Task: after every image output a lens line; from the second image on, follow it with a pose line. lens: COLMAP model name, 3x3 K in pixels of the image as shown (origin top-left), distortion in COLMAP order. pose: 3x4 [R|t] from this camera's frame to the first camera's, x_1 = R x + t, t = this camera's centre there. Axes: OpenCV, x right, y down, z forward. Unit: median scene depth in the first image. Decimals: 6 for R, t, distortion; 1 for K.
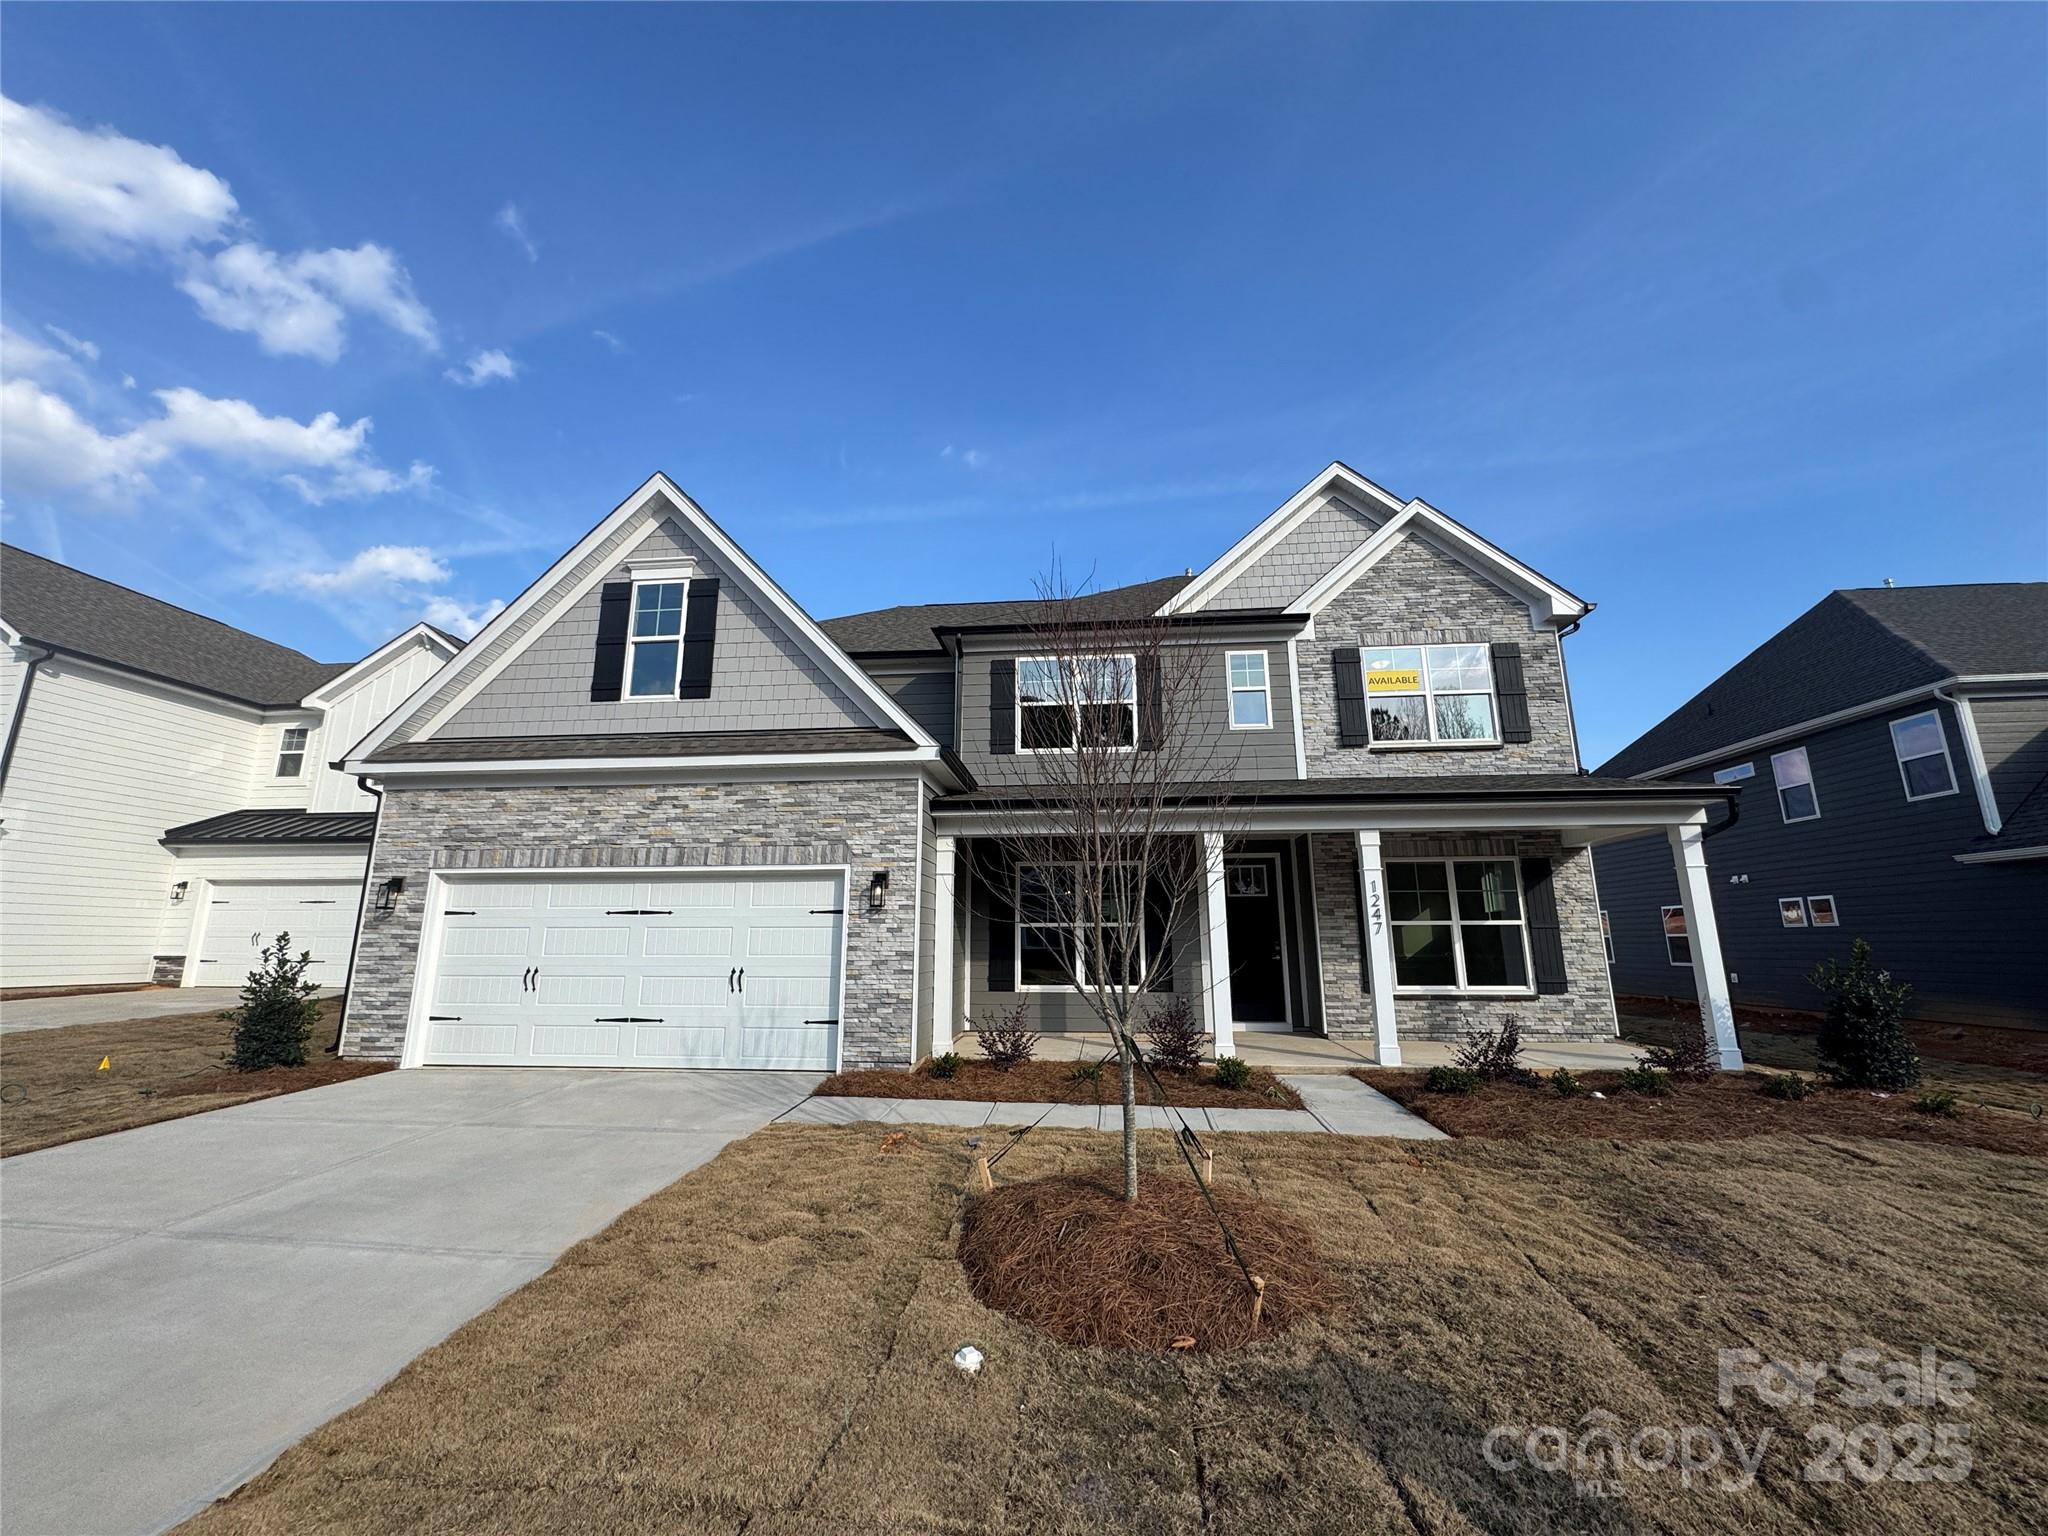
lens RADIAL K [[812.2, 0, 1034.3], [0, 812.2, 765.7], [0, 0, 1]] dist [-0.001996, 0.000463]
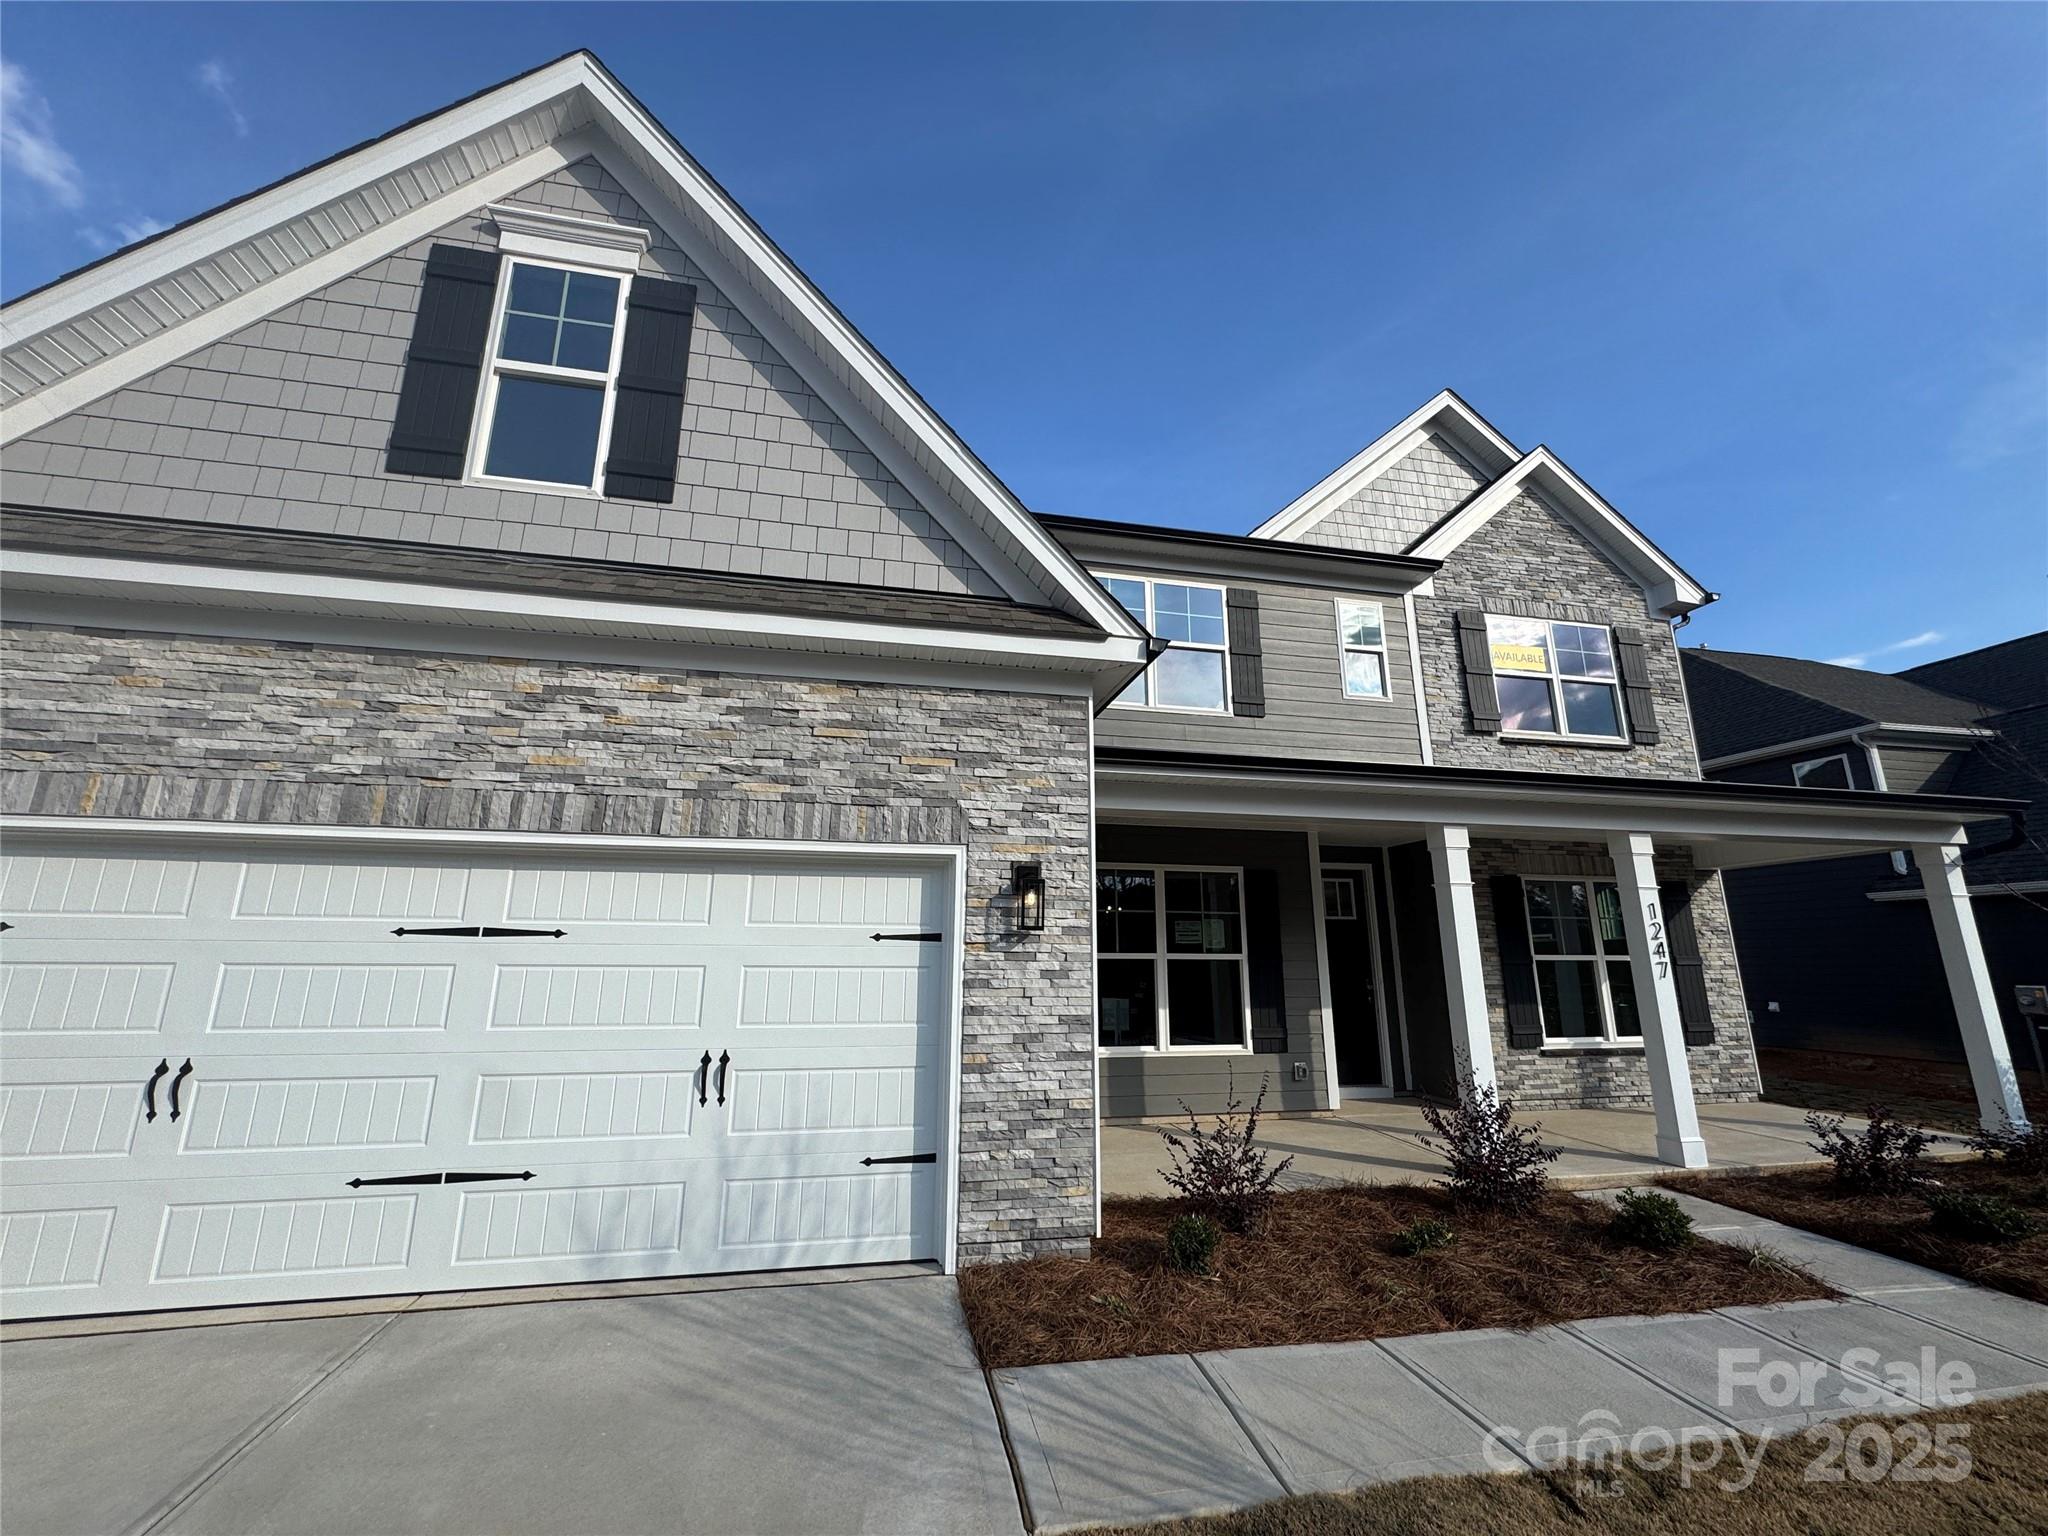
lens RADIAL K [[812.2, 0, 1034.1], [0, 812.2, 763.7], [0, 0, 1]] dist [-0.001996, 0.000463]
pose [[0.955891, 0.074480, 0.284121, -0.316287], [-0.068407, 0.997168, -0.031252, 0.077115], [-0.285644, 0.010438, 0.958279, 0.459258]]
